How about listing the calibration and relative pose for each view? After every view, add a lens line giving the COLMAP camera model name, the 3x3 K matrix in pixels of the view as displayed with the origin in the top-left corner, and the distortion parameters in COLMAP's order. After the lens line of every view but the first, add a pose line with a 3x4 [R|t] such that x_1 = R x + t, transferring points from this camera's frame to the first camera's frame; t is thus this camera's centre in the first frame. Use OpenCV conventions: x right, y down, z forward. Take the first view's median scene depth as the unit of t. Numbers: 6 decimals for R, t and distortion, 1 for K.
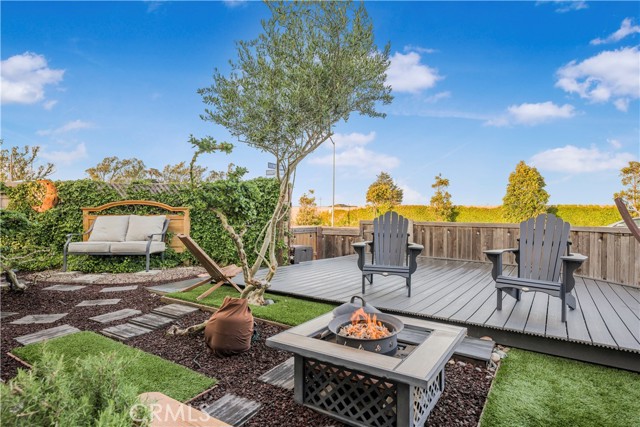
lens RADIAL K [[348.7, 0, 320.0], [0, 348.7, 215.7], [0, 0, 1]] dist [0.003526, 0.000002]
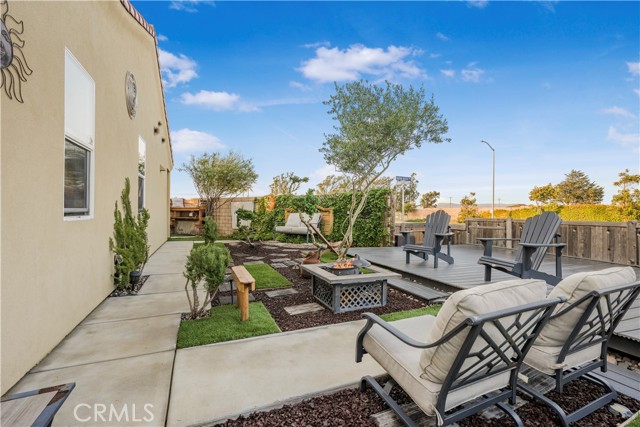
lens RADIAL K [[274.6, 0, 320.3], [0, 274.6, 212.5], [0, 0, 1]] dist [-0.000355, -0.000134]
pose [[0.835892, 0.001039, -0.548893, 0.305352], [-0.006041, 0.999955, -0.007307, 0.006648], [0.548861, 0.009424, 0.835860, -0.146392]]
